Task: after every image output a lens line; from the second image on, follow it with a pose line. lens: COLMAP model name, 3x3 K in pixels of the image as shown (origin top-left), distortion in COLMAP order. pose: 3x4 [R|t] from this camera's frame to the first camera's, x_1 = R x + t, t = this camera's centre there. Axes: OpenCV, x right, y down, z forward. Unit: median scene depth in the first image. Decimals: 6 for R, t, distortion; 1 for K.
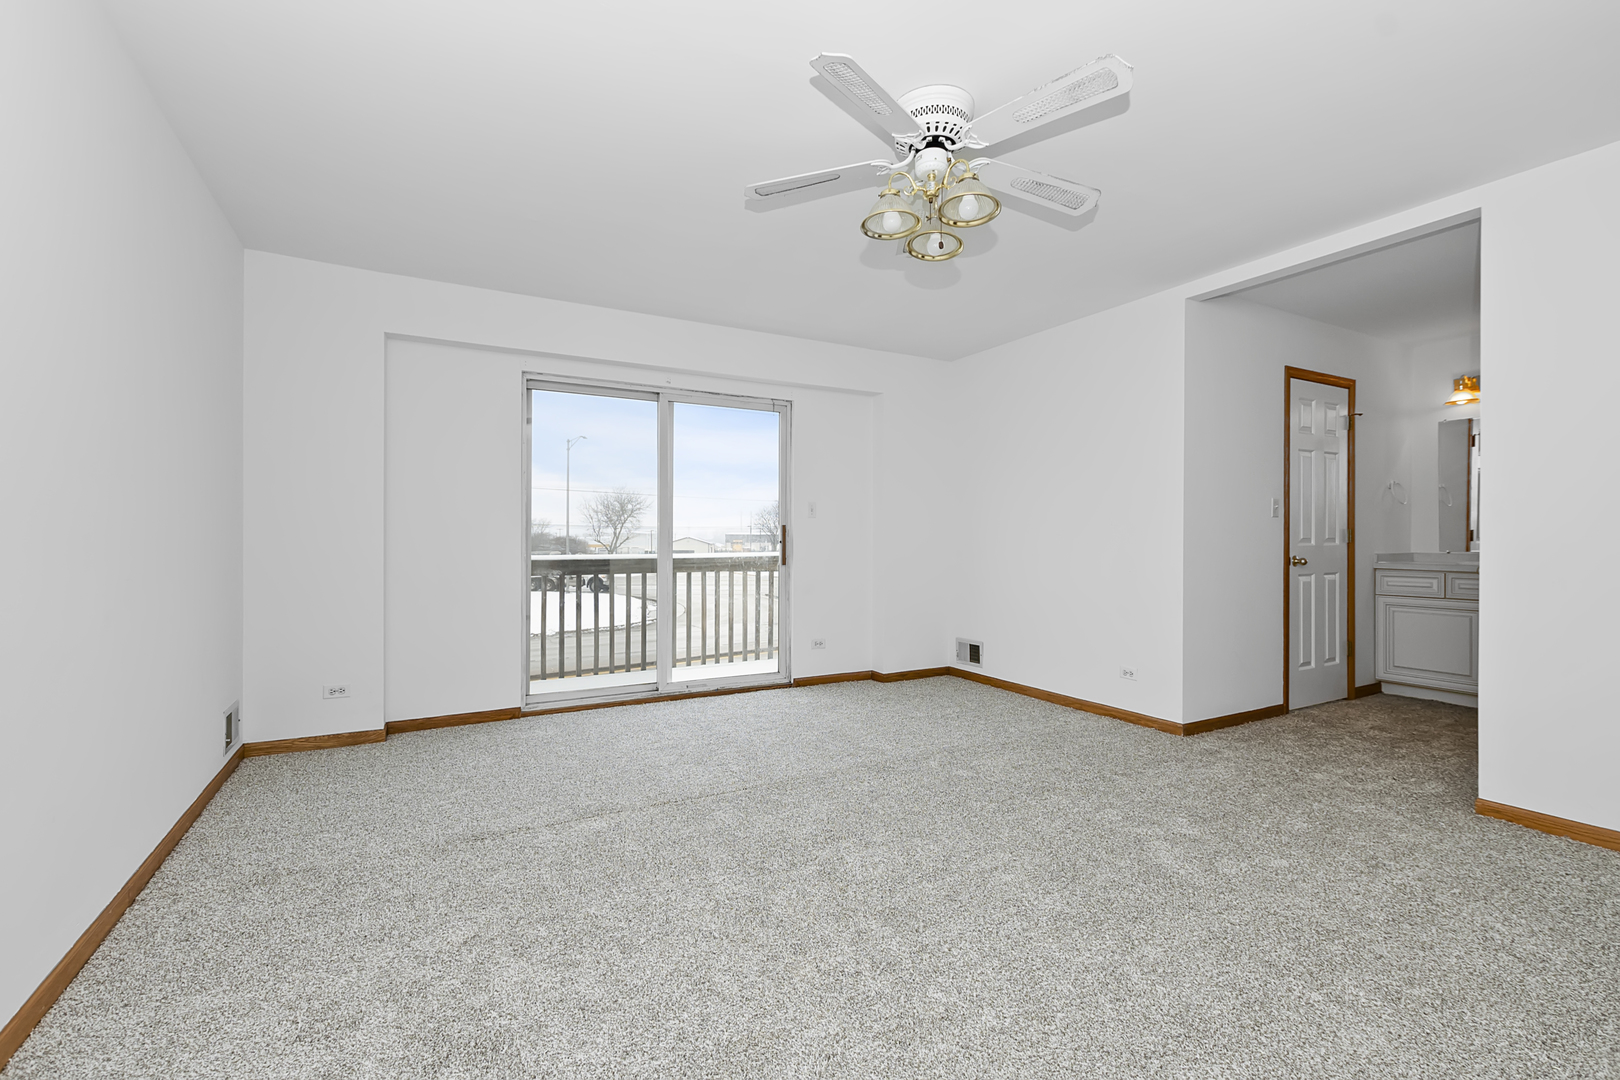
lens RADIAL K [[711.8, 0, 803.9], [0, 711.8, 536.0], [0, 0, 1]] dist [-0.000754, -0.002024]
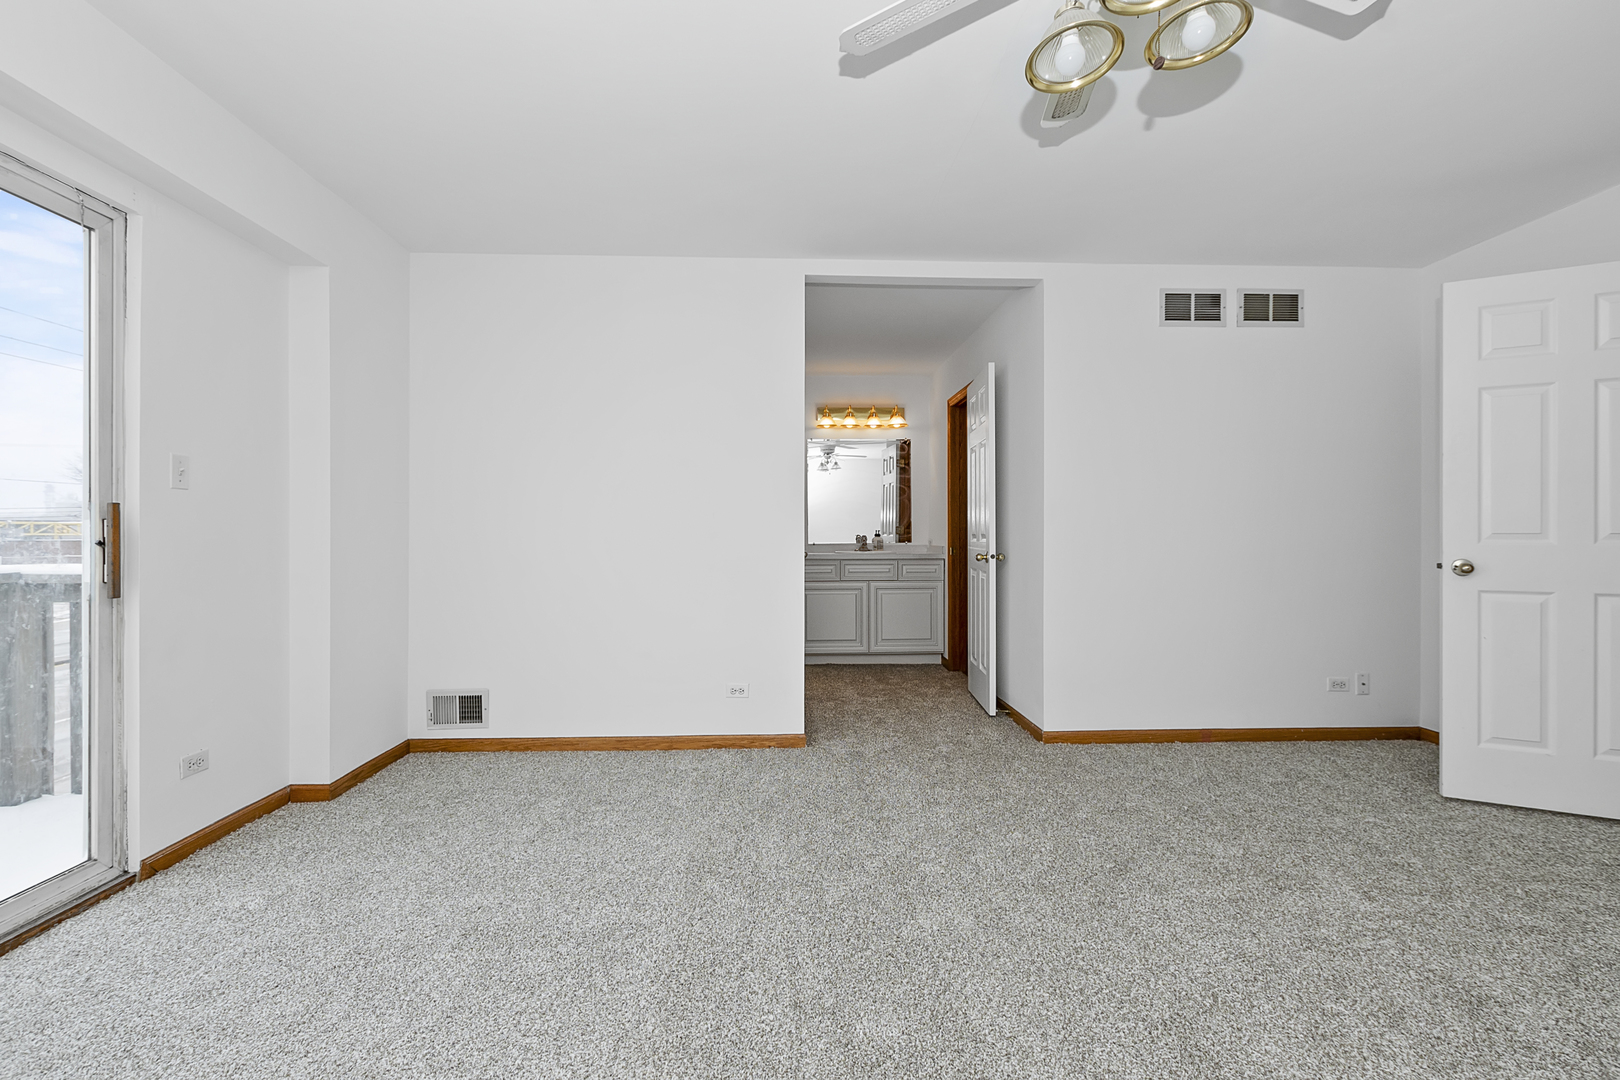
lens RADIAL K [[711.8, 0, 825.6], [0, 711.8, 539.0], [0, 0, 1]] dist [-0.000754, -0.002024]
pose [[0.428183, -0.010642, 0.903629, -0.223082], [-0.001948, 0.999917, 0.012699, -0.001135], [-0.903690, -0.007197, 0.428127, 0.442688]]
